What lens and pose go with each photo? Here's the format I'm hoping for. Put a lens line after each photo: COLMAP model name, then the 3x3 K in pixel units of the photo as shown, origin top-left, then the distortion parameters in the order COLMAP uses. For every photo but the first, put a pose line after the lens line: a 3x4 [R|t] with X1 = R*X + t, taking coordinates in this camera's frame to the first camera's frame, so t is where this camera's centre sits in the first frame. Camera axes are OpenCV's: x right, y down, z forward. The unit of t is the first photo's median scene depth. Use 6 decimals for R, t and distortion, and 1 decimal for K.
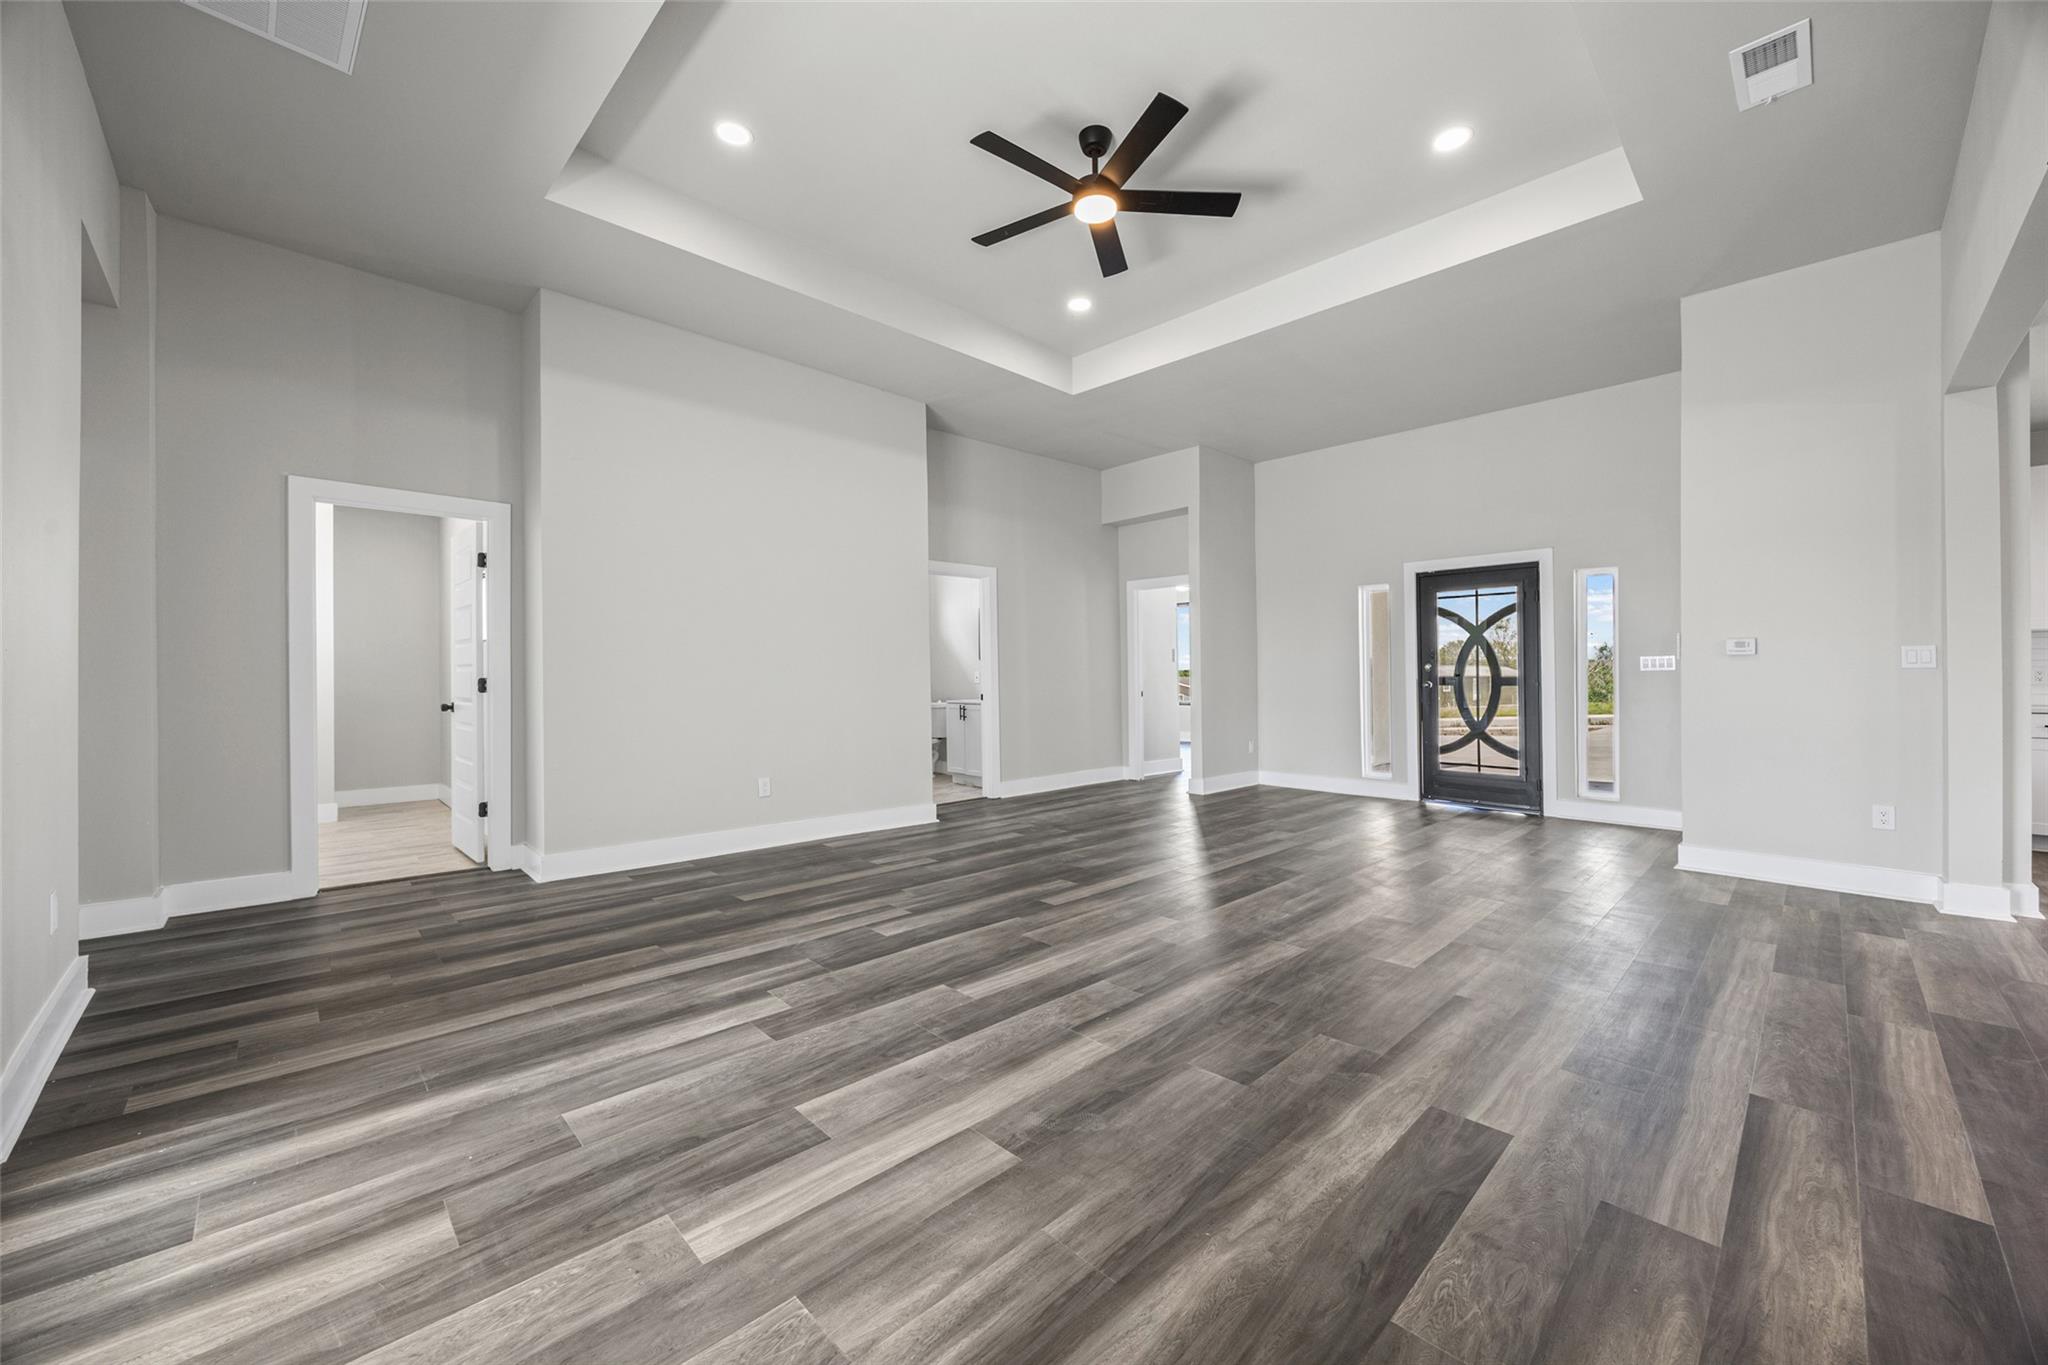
lens RADIAL K [[775.9, 0, 1024.0], [0, 775.9, 682.5], [0, 0, 1]] dist [-0.009533, 0.000110]
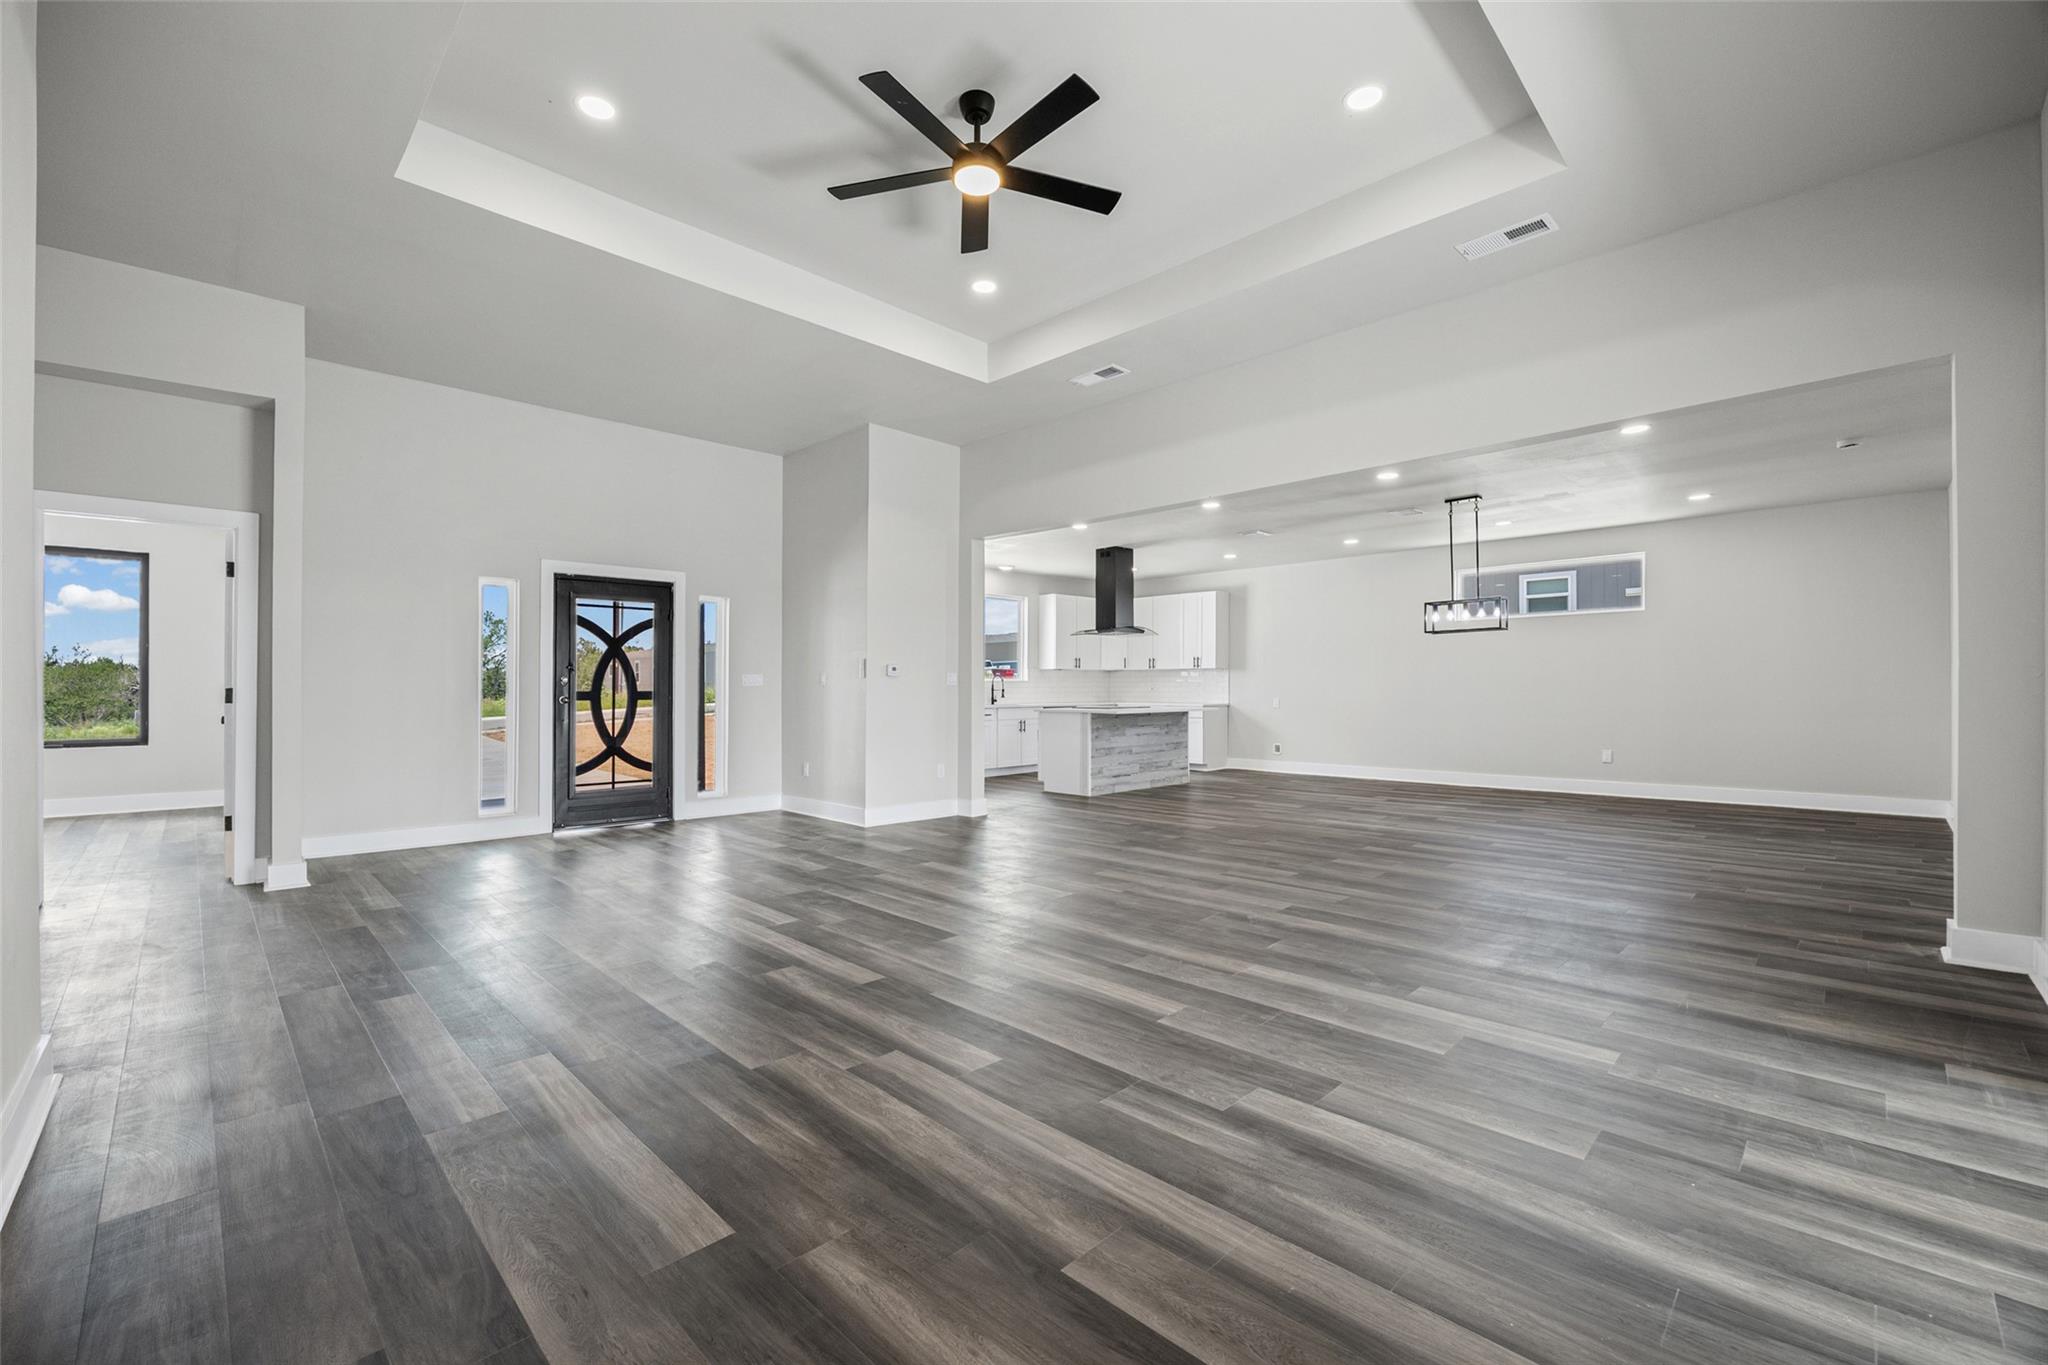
lens RADIAL K [[847.2, 0, 1023.9], [0, 847.2, 686.7], [0, 0, 1]] dist [-0.015162, 0.000239]
pose [[-0.011128, 0.005820, 0.999921, -0.914981], [0.009068, 0.999943, -0.005719, -0.003555], [-0.999897, 0.009004, -0.011181, 0.959509]]
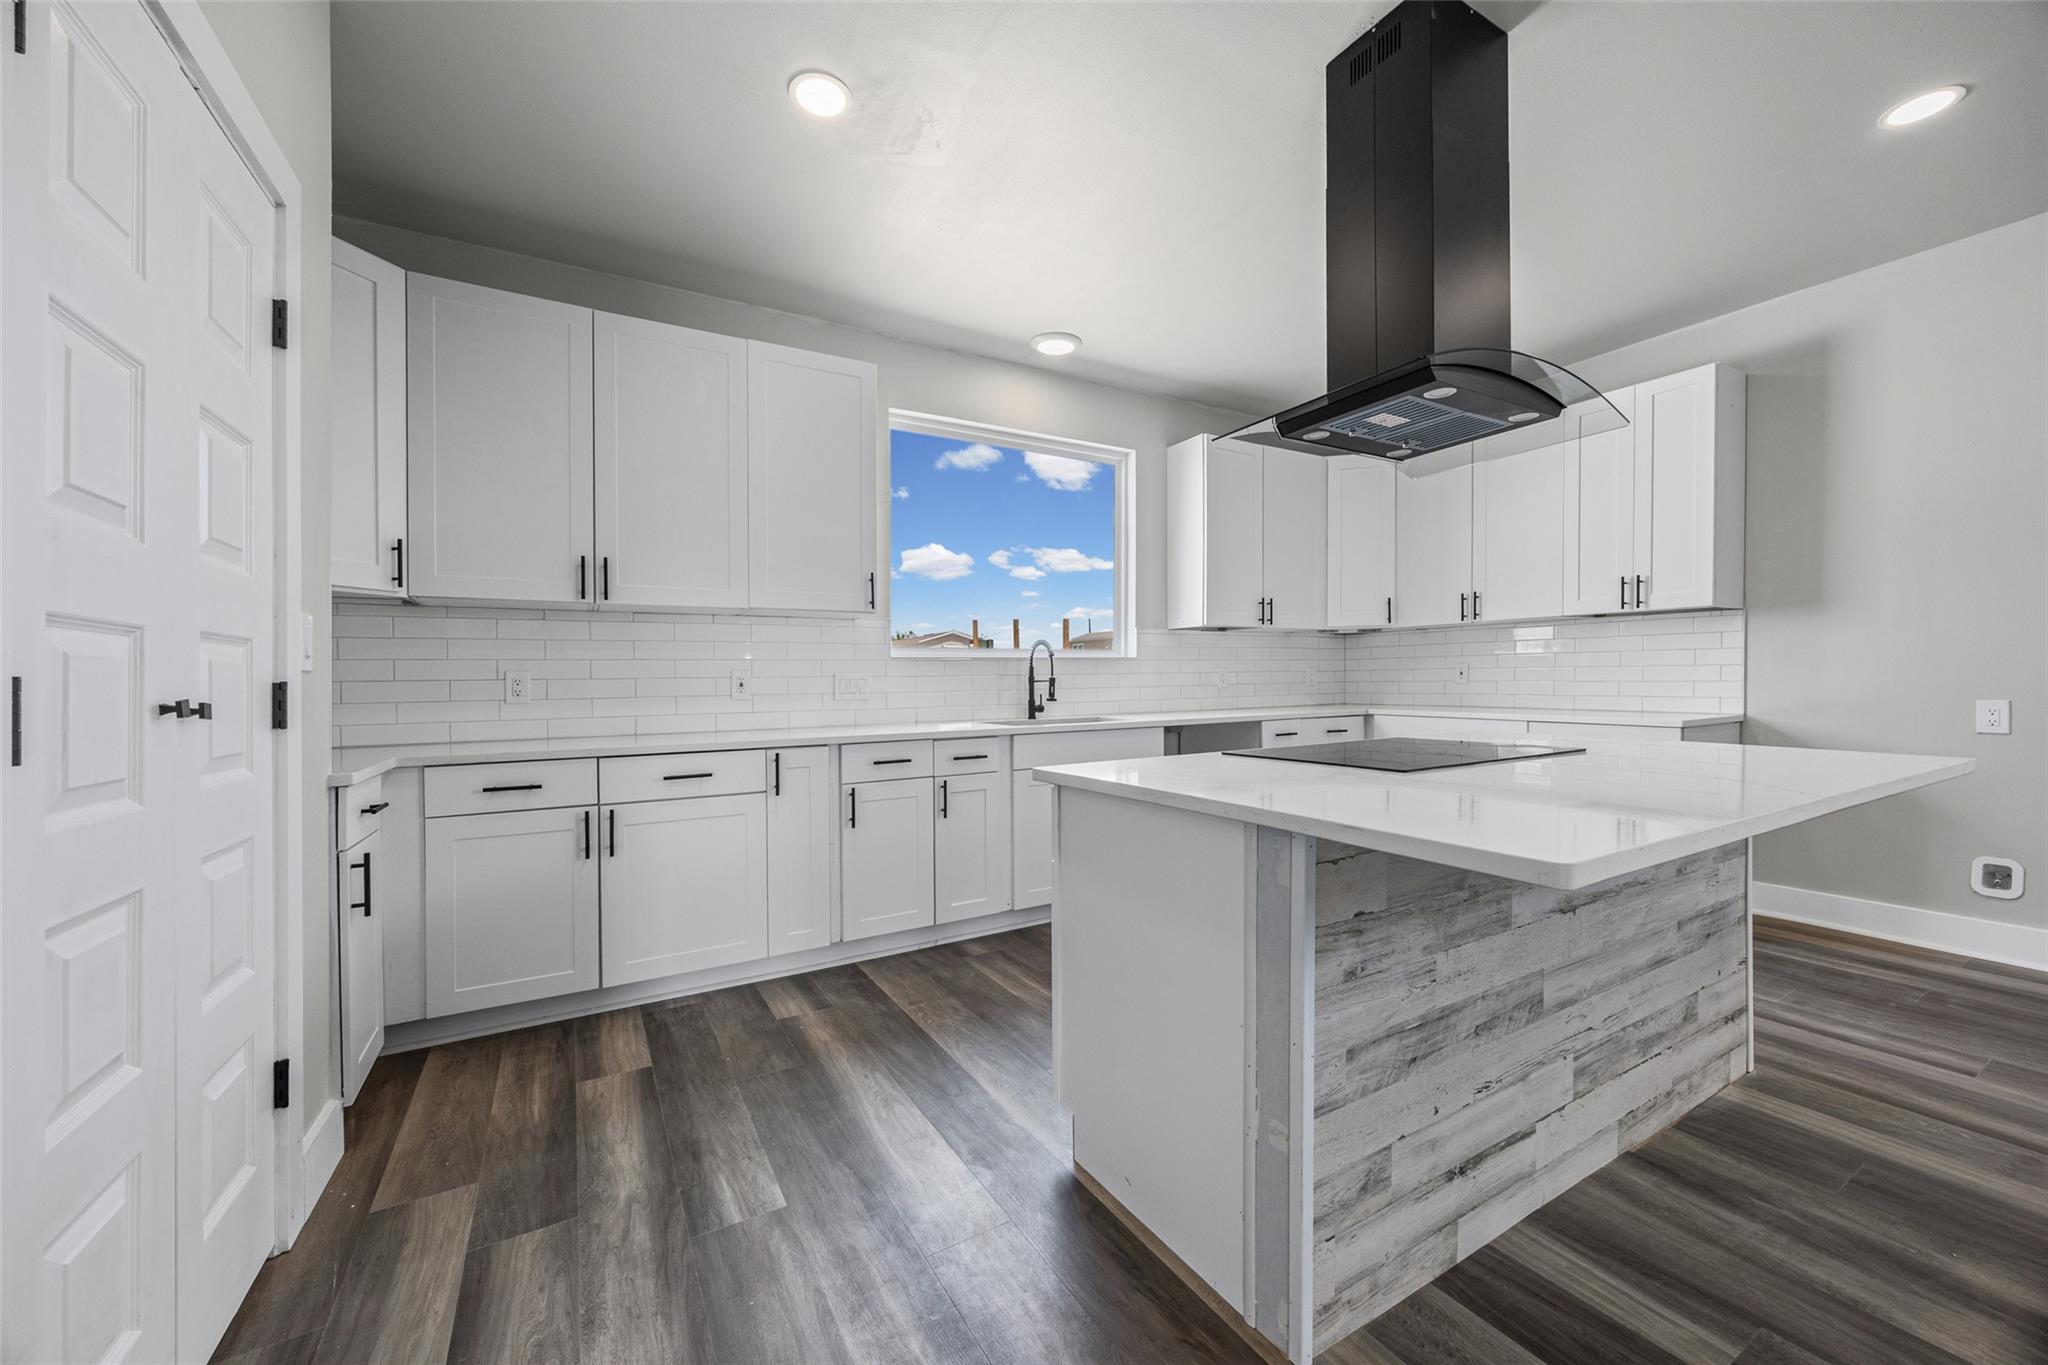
lens RADIAL K [[775.9, 0, 1024.0], [0, 775.9, 682.5], [0, 0, 1]] dist [-0.009533, 0.000110]
pose [[0.246721, -0.002409, 0.969084, 1.315993], [0.018513, 0.999826, -0.002228, -0.006138], [-0.968910, 0.018491, 0.246723, 0.764921]]
